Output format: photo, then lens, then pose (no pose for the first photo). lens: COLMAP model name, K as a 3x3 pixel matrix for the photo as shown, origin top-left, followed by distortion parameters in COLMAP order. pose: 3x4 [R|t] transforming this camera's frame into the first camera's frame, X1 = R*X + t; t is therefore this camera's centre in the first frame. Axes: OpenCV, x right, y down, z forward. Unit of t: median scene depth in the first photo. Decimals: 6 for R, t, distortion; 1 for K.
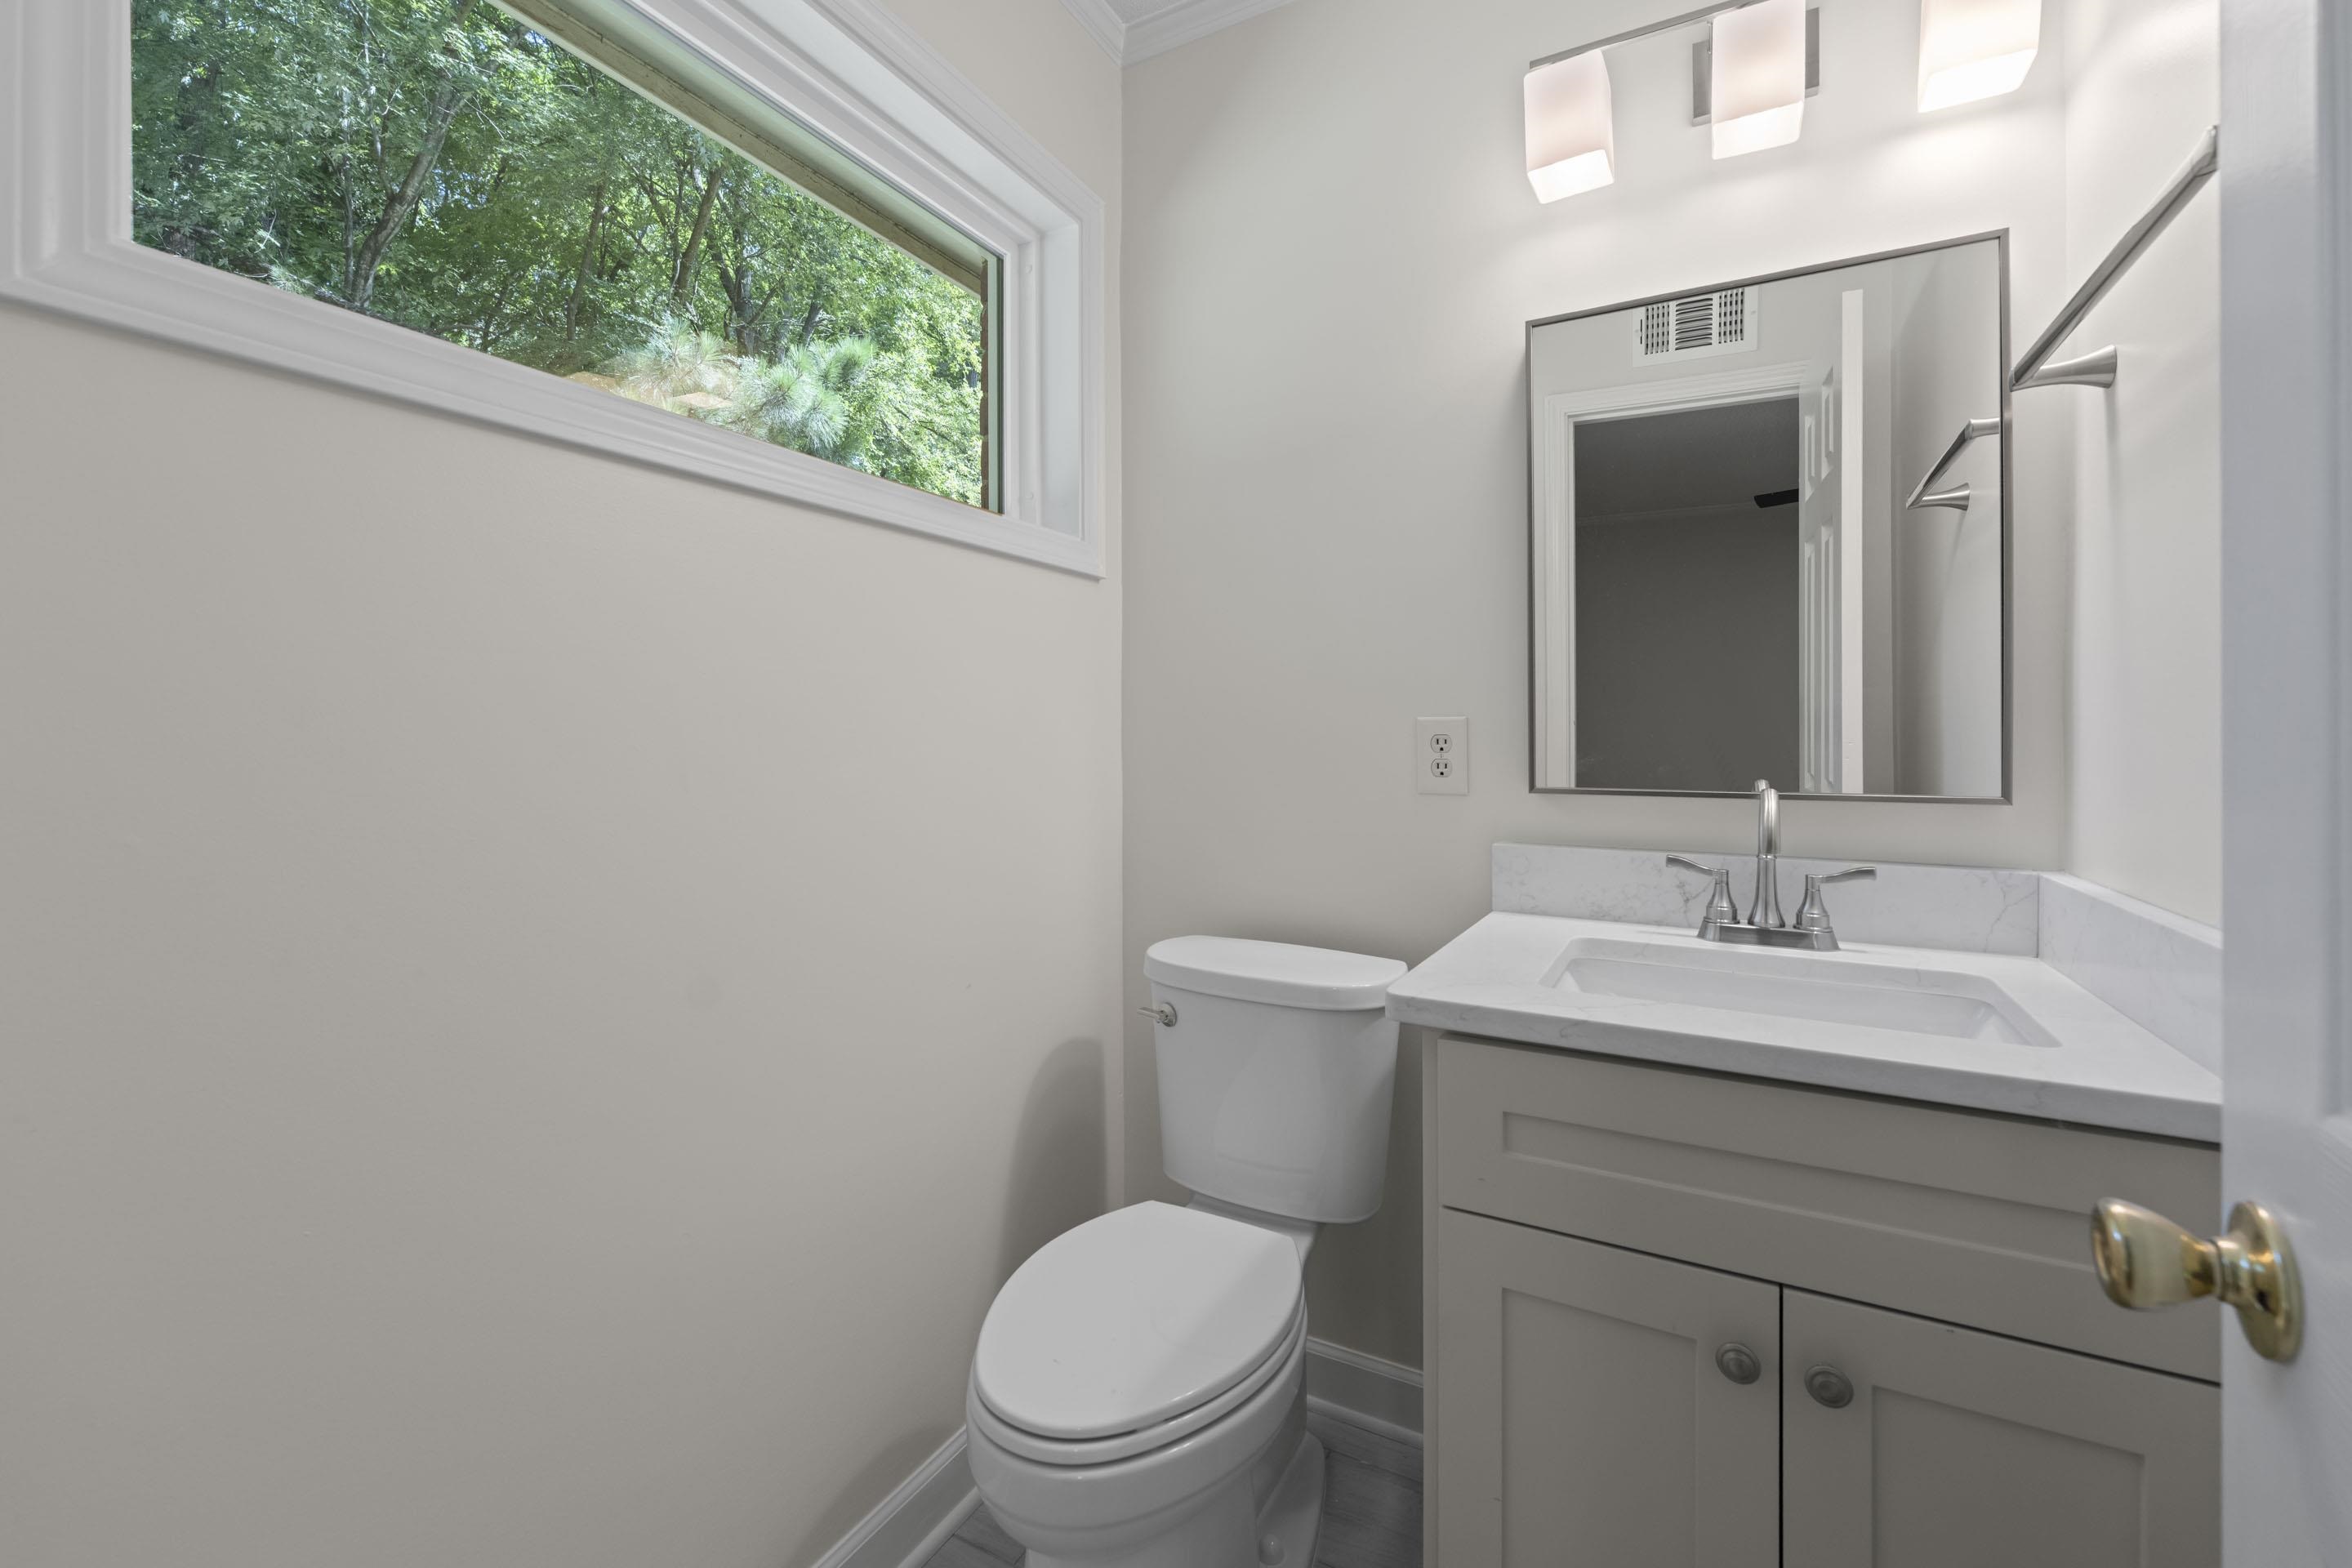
lens RADIAL K [[963.0, 0, 1189.7], [0, 963.0, 744.4], [0, 0, 1]] dist [-0.000061, 0.000005]
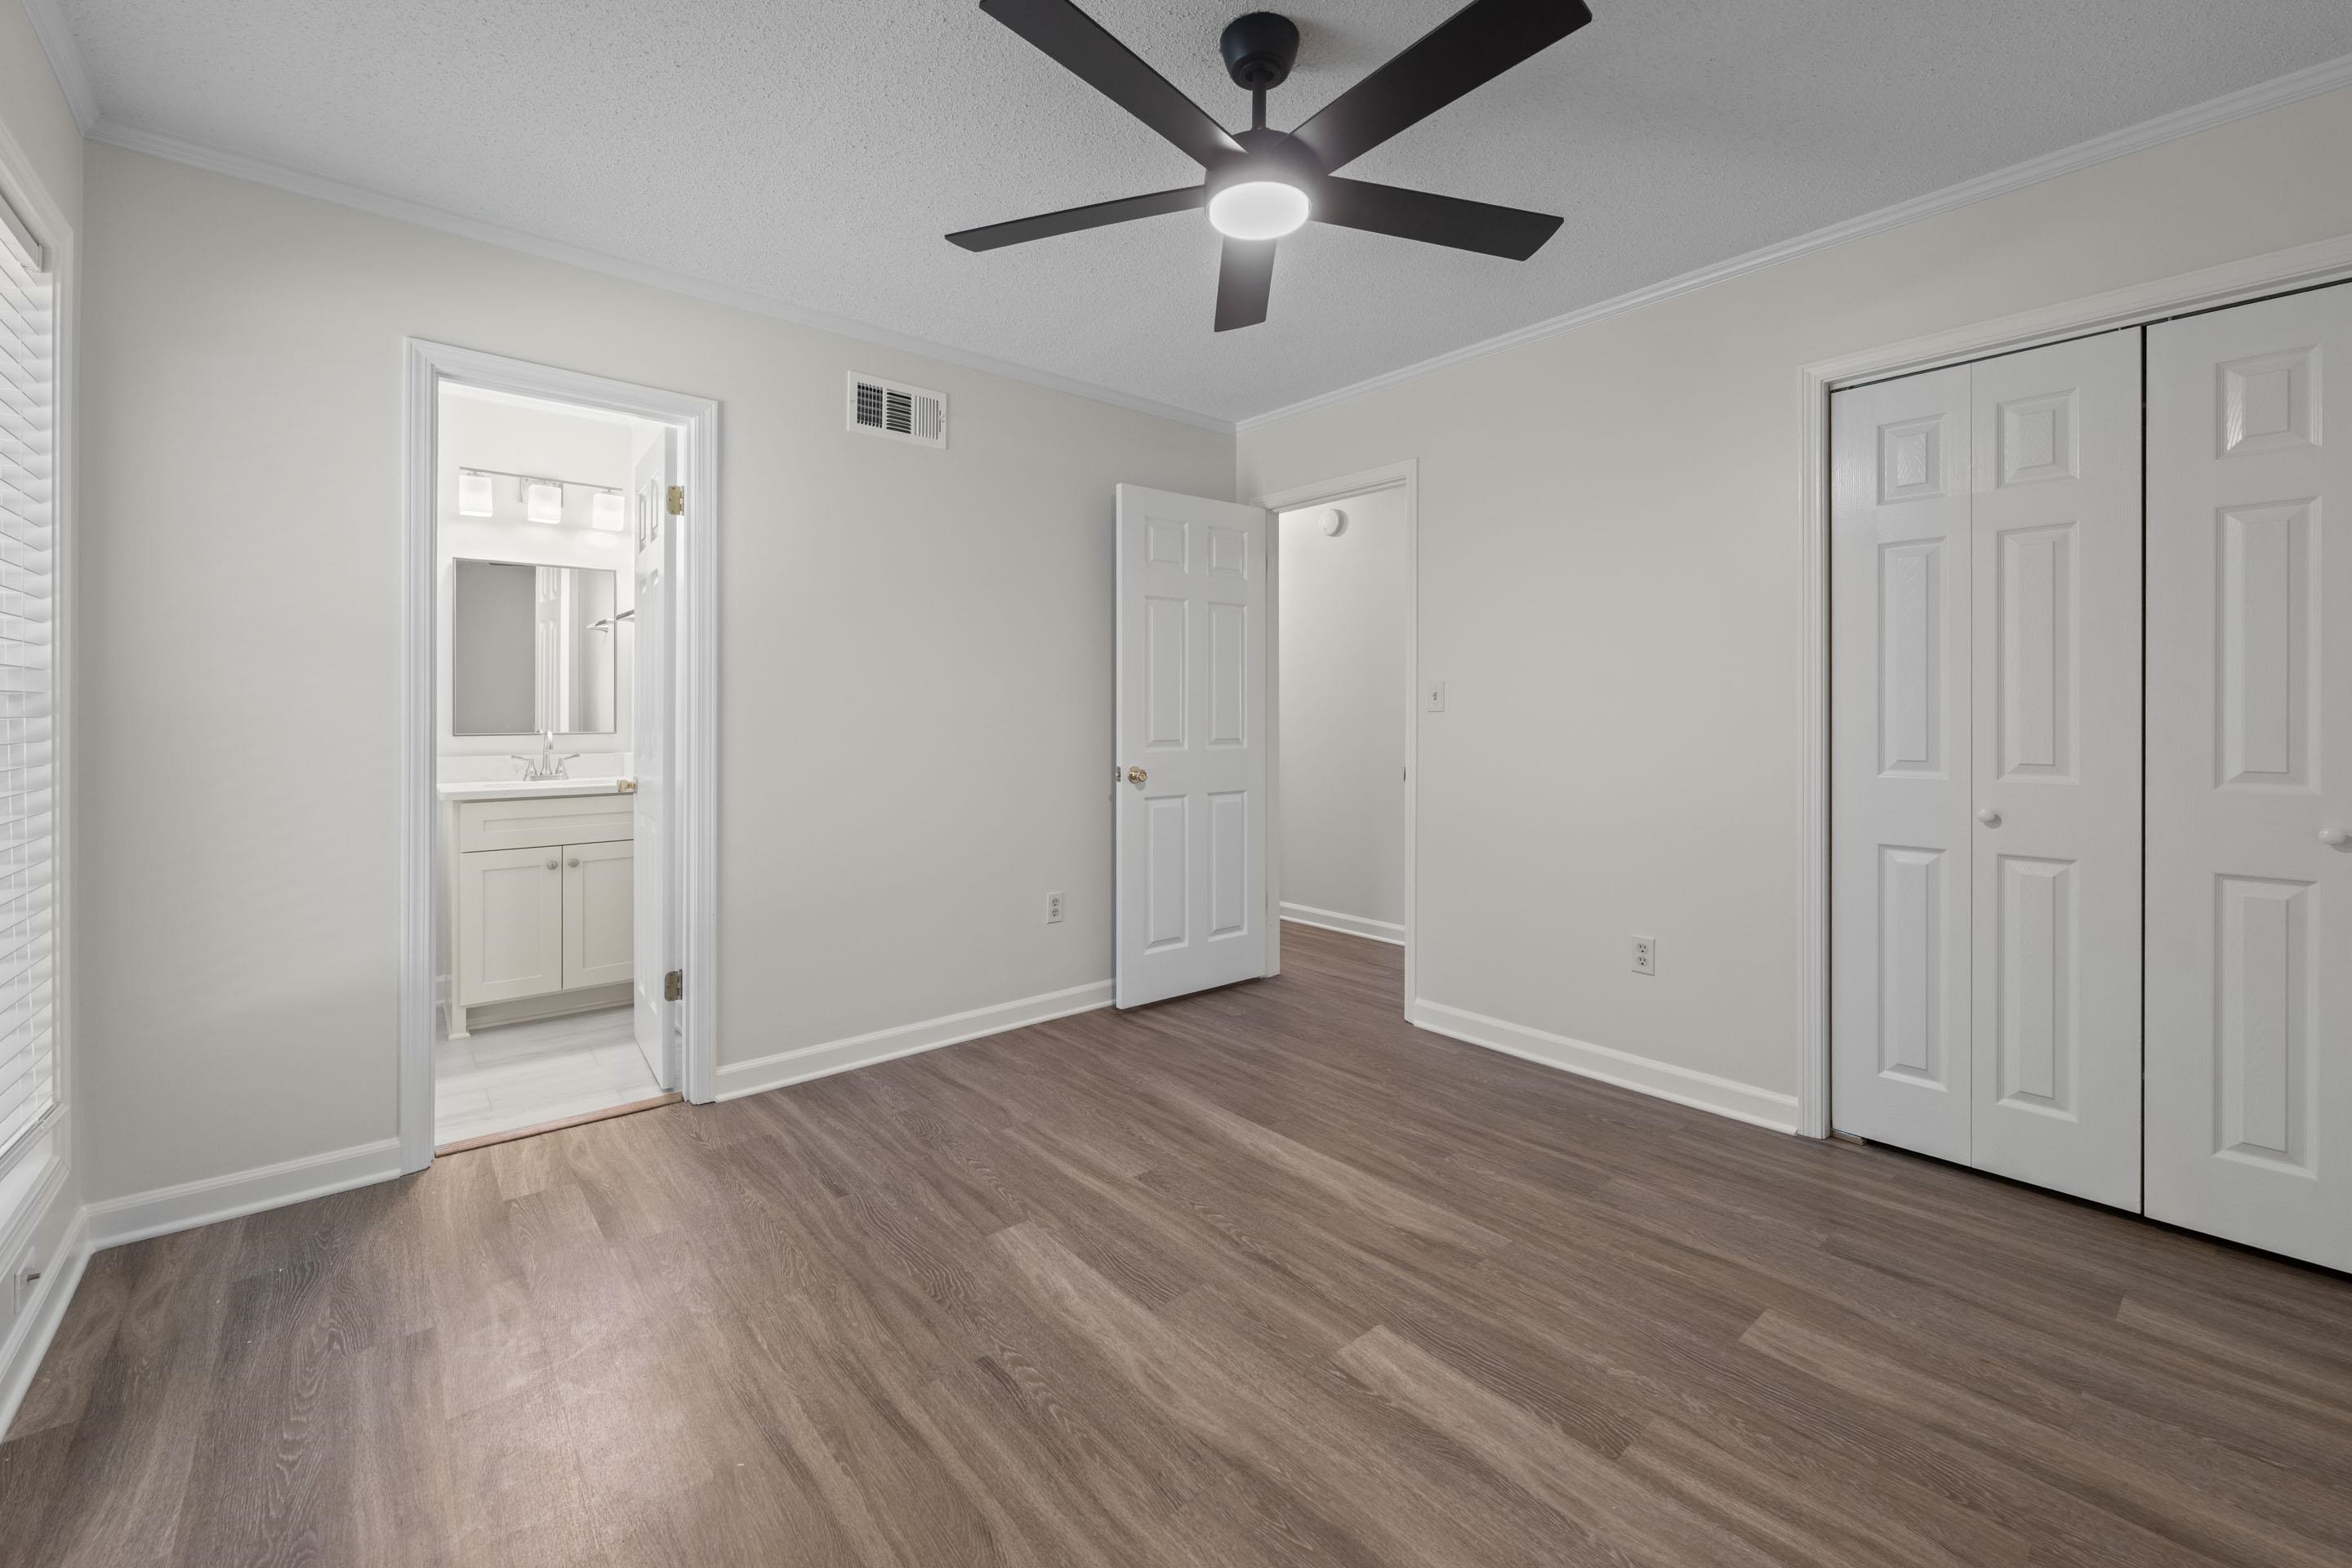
lens RADIAL K [[963.0, 0, 1191.4], [0, 963.0, 683.6], [0, 0, 1]] dist [-0.000061, 0.000005]
pose [[0.344278, 0.007693, 0.938836, -1.652893], [-0.004342, 0.999969, -0.006602, -0.100394], [-0.938858, -0.001804, 0.344301, -2.093157]]
